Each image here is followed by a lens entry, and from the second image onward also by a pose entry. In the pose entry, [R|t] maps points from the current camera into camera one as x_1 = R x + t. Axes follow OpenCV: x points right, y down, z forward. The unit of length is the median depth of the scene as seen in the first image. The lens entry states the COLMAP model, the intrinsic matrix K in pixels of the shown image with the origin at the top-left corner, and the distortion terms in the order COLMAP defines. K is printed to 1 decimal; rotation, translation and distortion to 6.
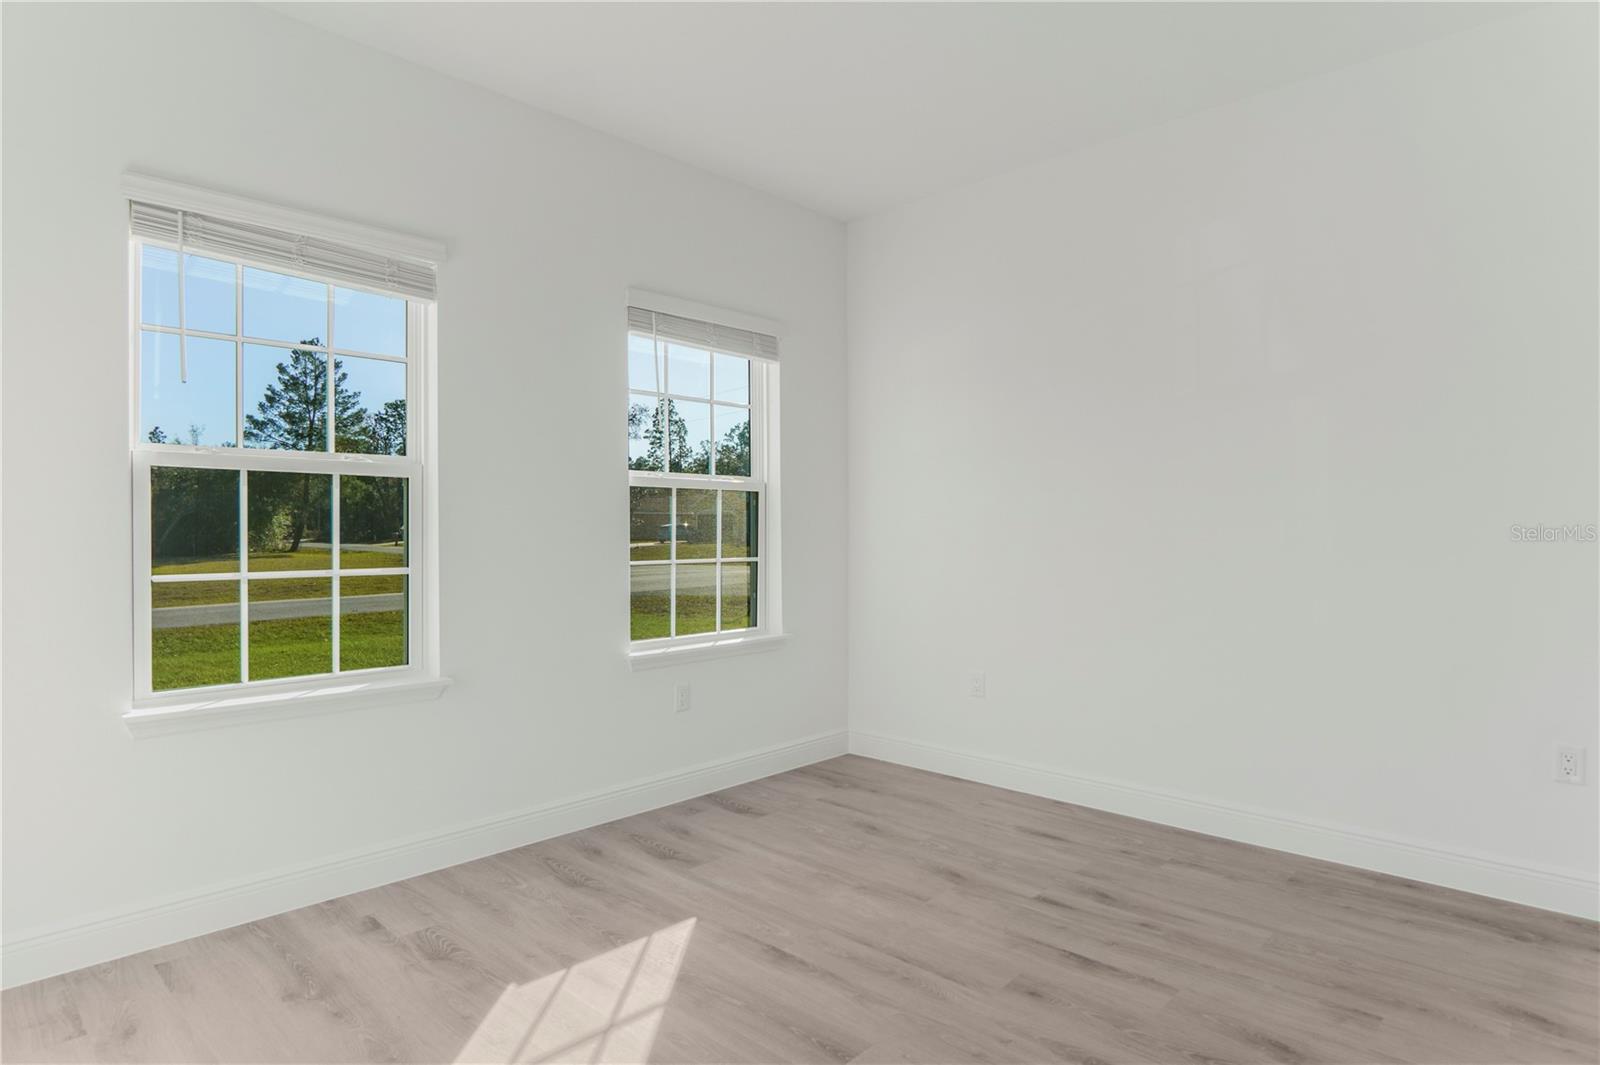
lens RADIAL K [[881.2, 0, 800.0], [0, 881.2, 532.5], [0, 0, 1]] dist [-0.003305, 0.001085]
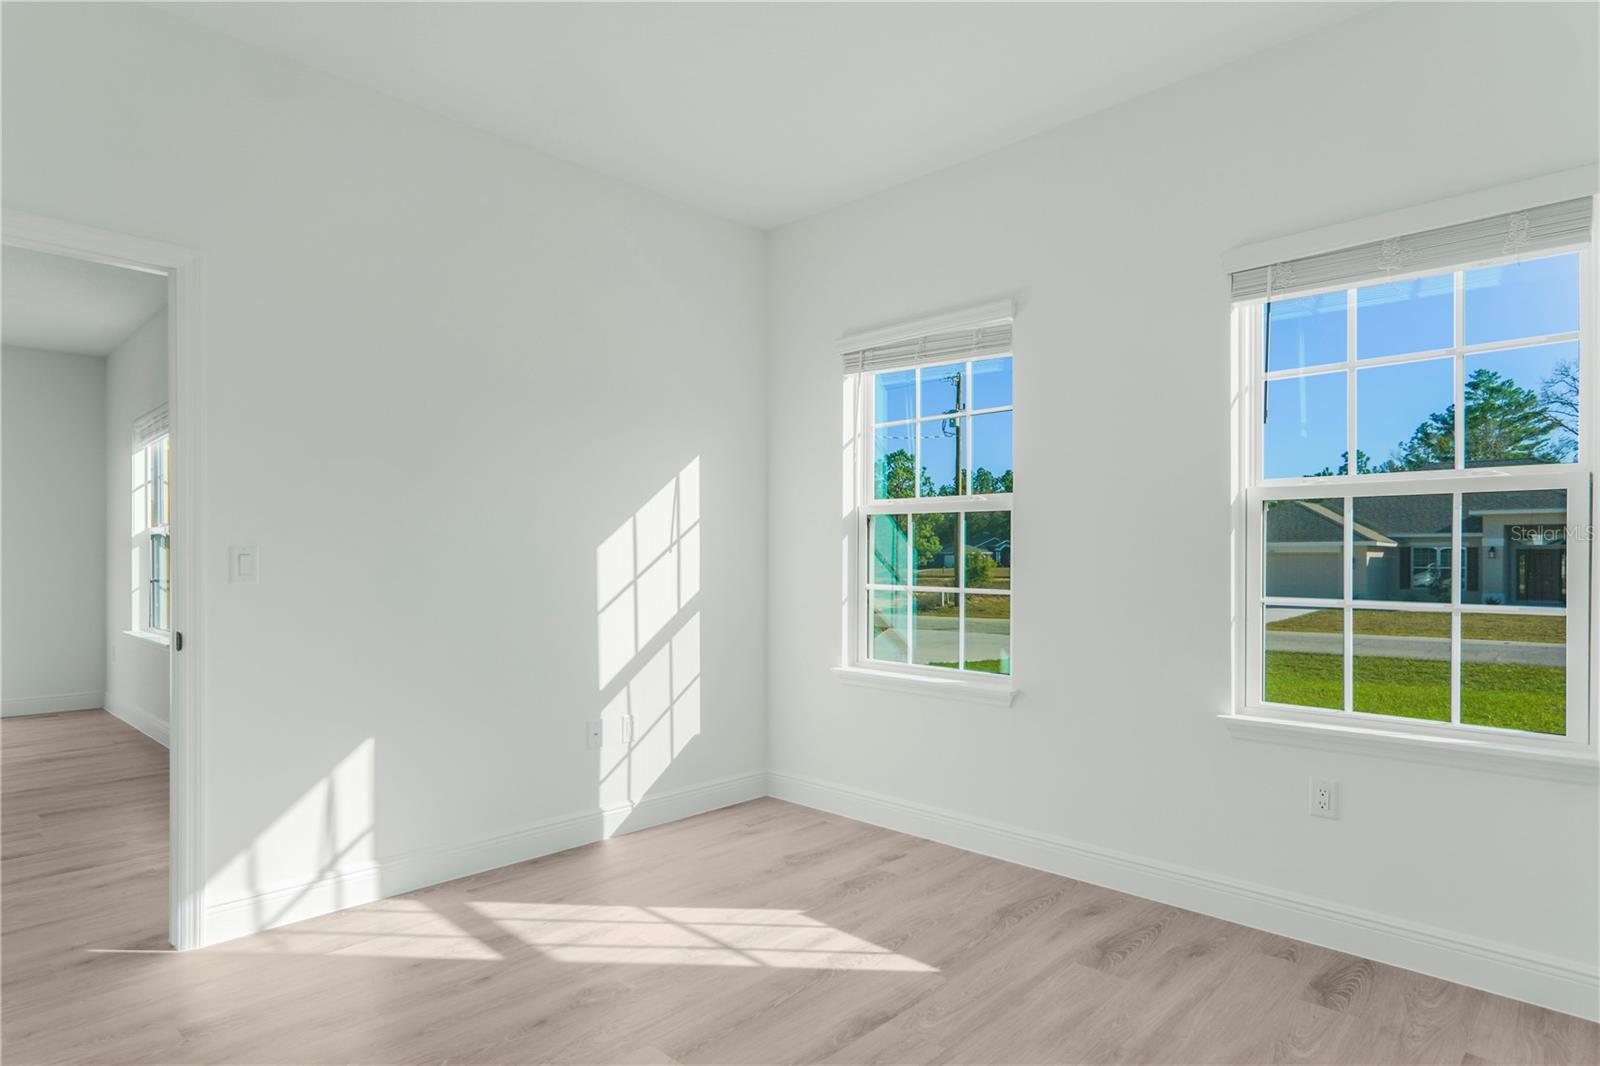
lens RADIAL K [[892.3, 0, 807.5], [0, 892.3, 549.6], [0, 0, 1]] dist [0.029656, 0.001491]
pose [[0.020061, -0.005125, -0.999786, 0.566162], [-0.007912, 0.999955, -0.005285, -0.002170], [0.999767, 0.008016, 0.020019, 0.566387]]
